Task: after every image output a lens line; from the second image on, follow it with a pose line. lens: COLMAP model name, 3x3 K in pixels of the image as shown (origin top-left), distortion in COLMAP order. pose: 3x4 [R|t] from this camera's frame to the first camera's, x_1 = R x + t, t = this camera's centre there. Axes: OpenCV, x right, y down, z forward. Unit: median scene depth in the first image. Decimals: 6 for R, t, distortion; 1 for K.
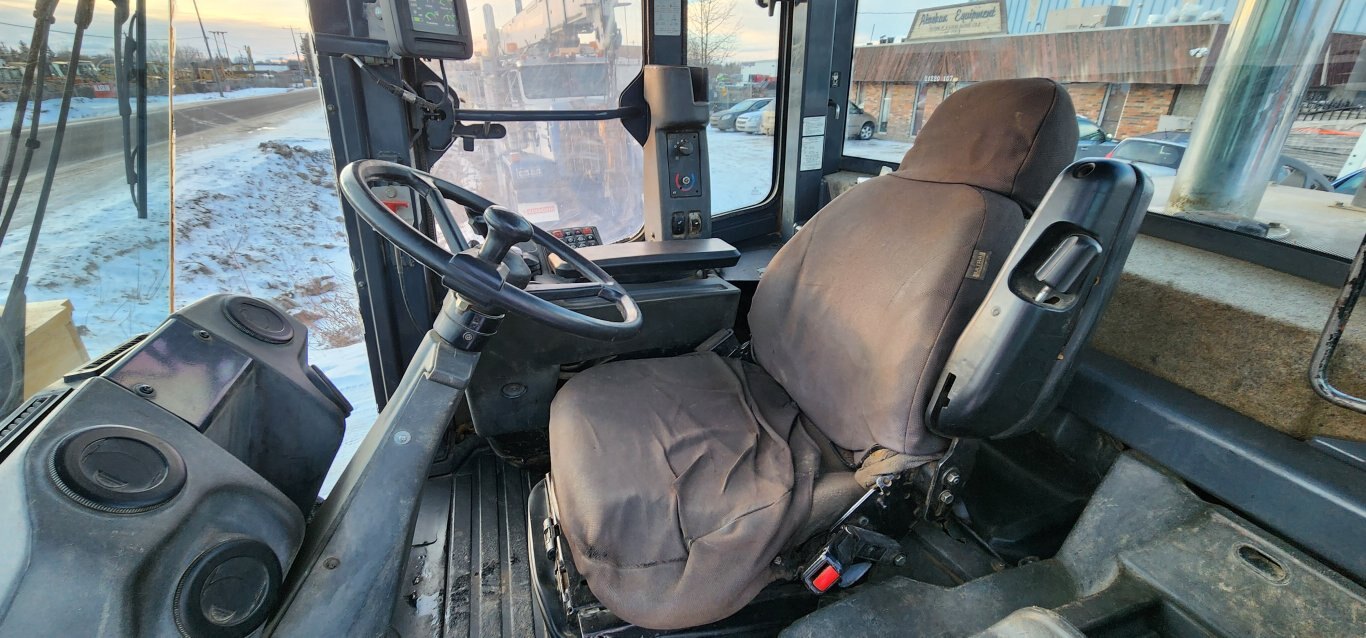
lens RADIAL K [[566.0, 0, 688.4], [0, 566.0, 321.4], [0, 0, 1]] dist [-0.001413, 0.000072]
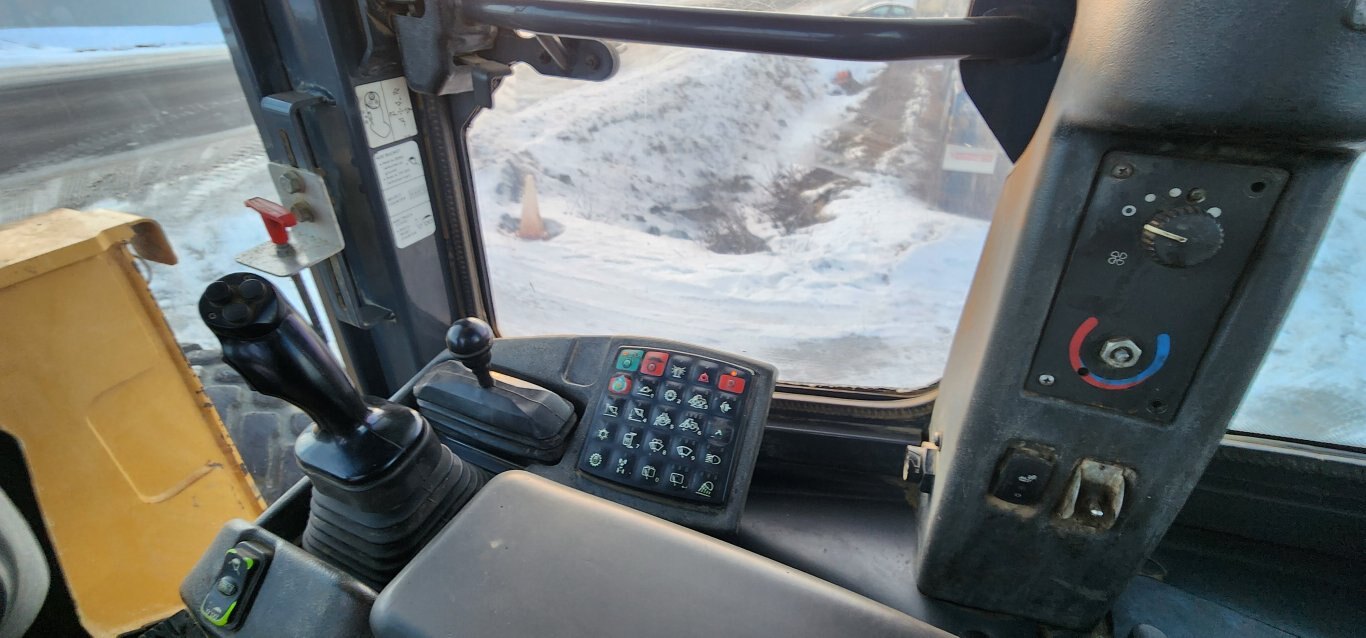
lens RADIAL K [[566.0, 0, 688.4], [0, 566.0, 321.4], [0, 0, 1]] dist [-0.001413, 0.000072]
pose [[0.716475, 0.378620, -0.585926, -0.000005], [-0.296779, 0.925536, 0.235169, -0.048397], [0.631336, 0.005398, 0.775491, 0.127469]]
